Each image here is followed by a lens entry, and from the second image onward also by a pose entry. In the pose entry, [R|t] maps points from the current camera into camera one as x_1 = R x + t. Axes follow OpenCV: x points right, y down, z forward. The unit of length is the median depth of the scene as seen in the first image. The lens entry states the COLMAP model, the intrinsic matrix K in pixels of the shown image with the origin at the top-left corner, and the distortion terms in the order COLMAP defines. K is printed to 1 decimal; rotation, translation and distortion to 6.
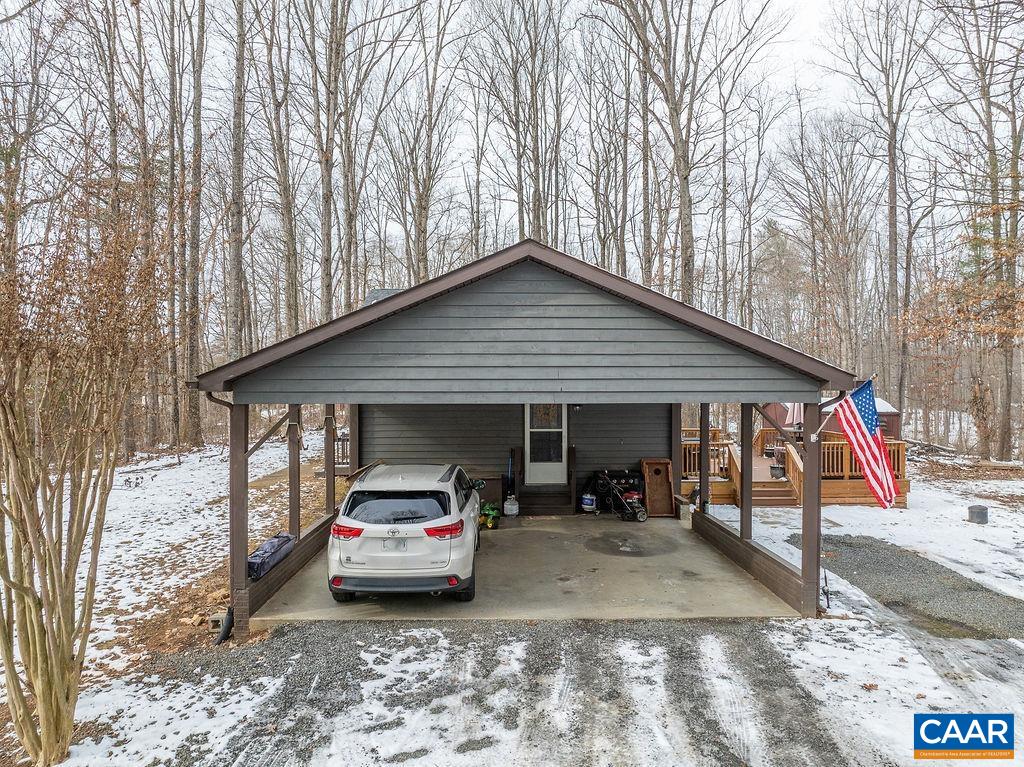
lens RADIAL K [[715.0, 0, 512.2], [0, 715.0, 382.0], [0, 0, 1]] dist [-0.045257, -0.002961]
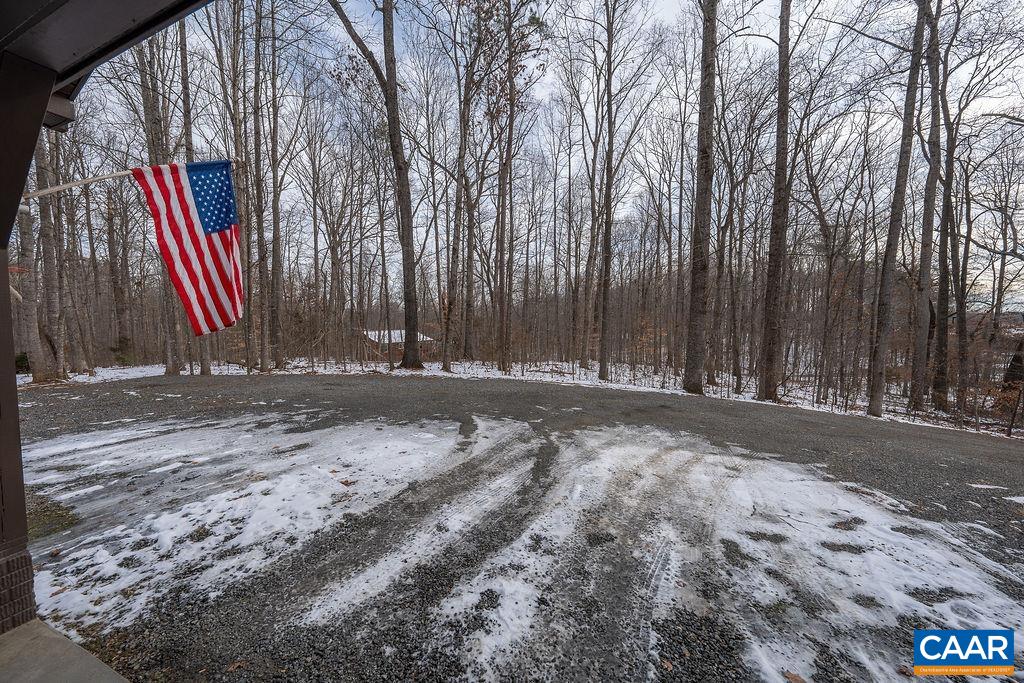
lens RADIAL K [[353.1, 0, 506.7], [0, 353.1, 338.8], [0, 0, 1]] dist [0.003613, 0.000447]
pose [[-0.920707, -0.019826, 0.389750, 0.081906], [0.001006, 0.998585, 0.053174, 0.189649], [-0.390253, 0.049350, -0.919384, 1.391121]]
